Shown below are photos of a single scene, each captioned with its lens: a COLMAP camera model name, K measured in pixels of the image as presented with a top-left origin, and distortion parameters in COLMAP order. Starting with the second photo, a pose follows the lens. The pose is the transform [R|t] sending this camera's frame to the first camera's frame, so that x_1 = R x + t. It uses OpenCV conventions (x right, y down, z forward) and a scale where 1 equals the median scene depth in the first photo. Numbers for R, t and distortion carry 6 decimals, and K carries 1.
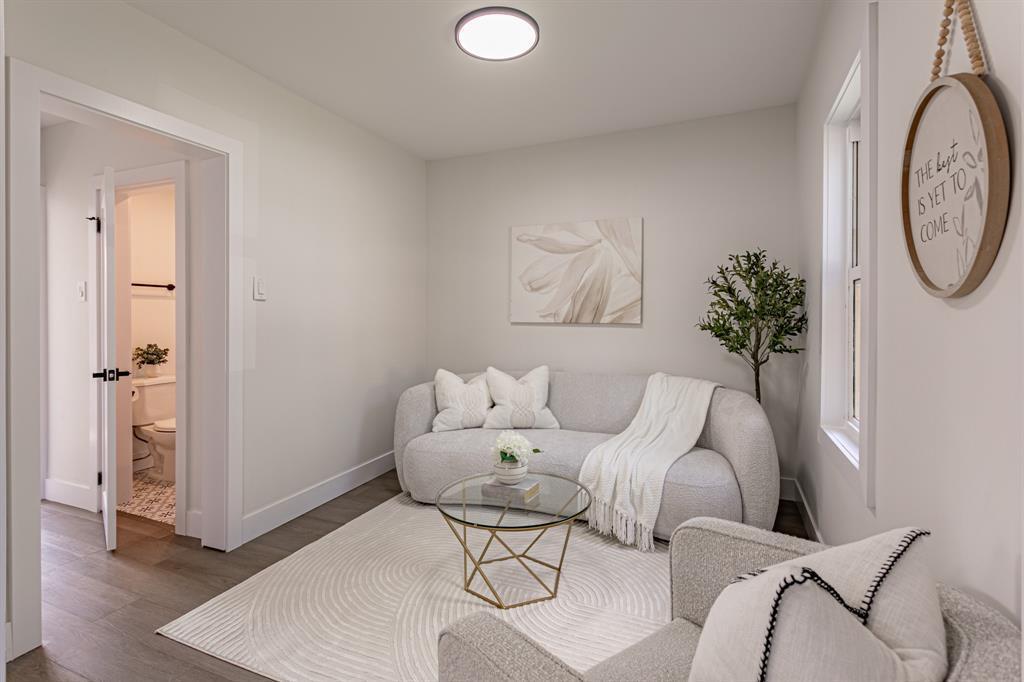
lens RADIAL K [[491.2, 0, 514.5], [0, 491.2, 324.2], [0, 0, 1]] dist [-0.004000, 0.000094]
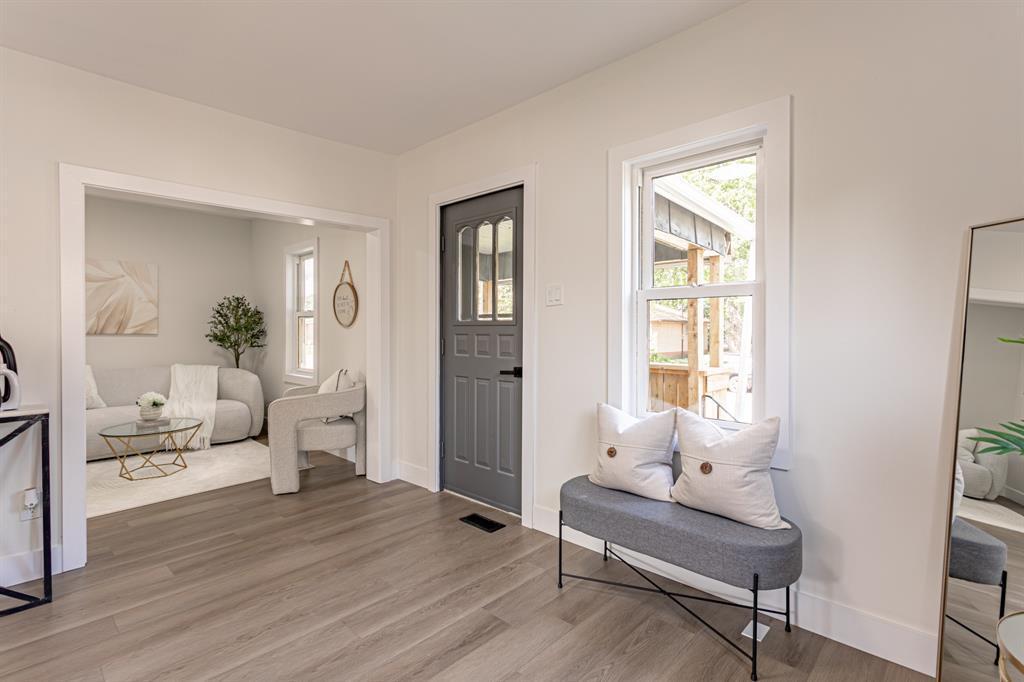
lens RADIAL K [[491.2, 0, 512.1], [0, 491.2, 331.8], [0, 0, 1]] dist [-0.004000, 0.000094]
pose [[0.333593, 0.000633, 0.942717, -0.942698], [0.006482, 0.999975, -0.002965, 0.004534], [-0.942695, 0.007100, 0.333580, -0.648089]]
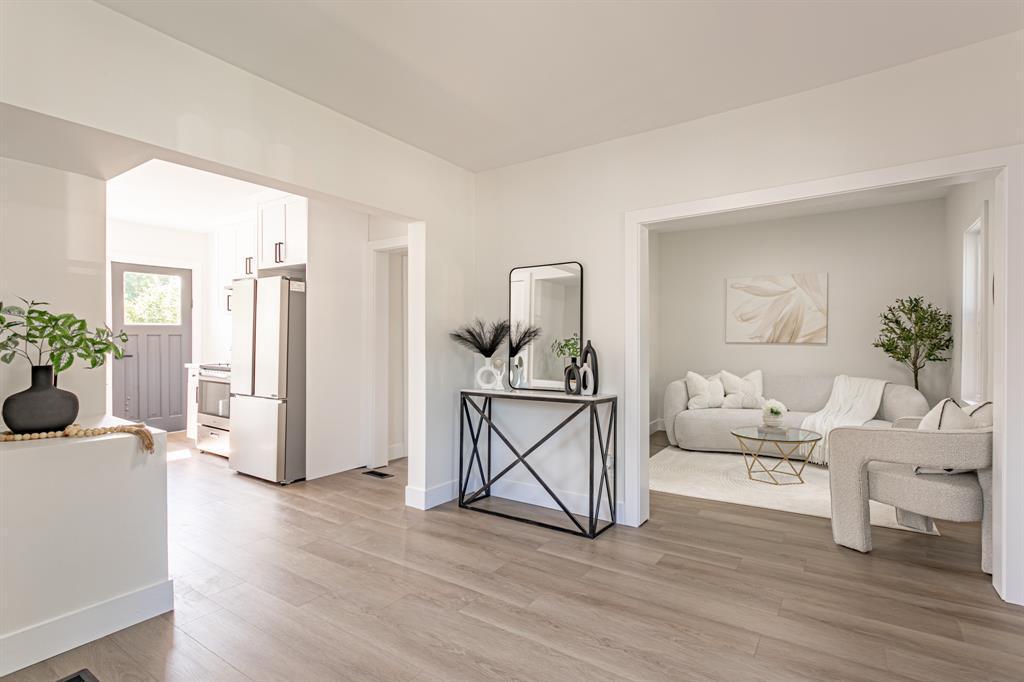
lens RADIAL K [[491.2, 0, 513.4], [0, 491.2, 344.6], [0, 0, 1]] dist [-0.004000, 0.000094]
pose [[0.980782, 0.001181, -0.195105, -0.450003], [-0.001165, 0.999999, 0.000195, 0.005339], [0.195105, 0.000036, 0.980782, -0.764437]]
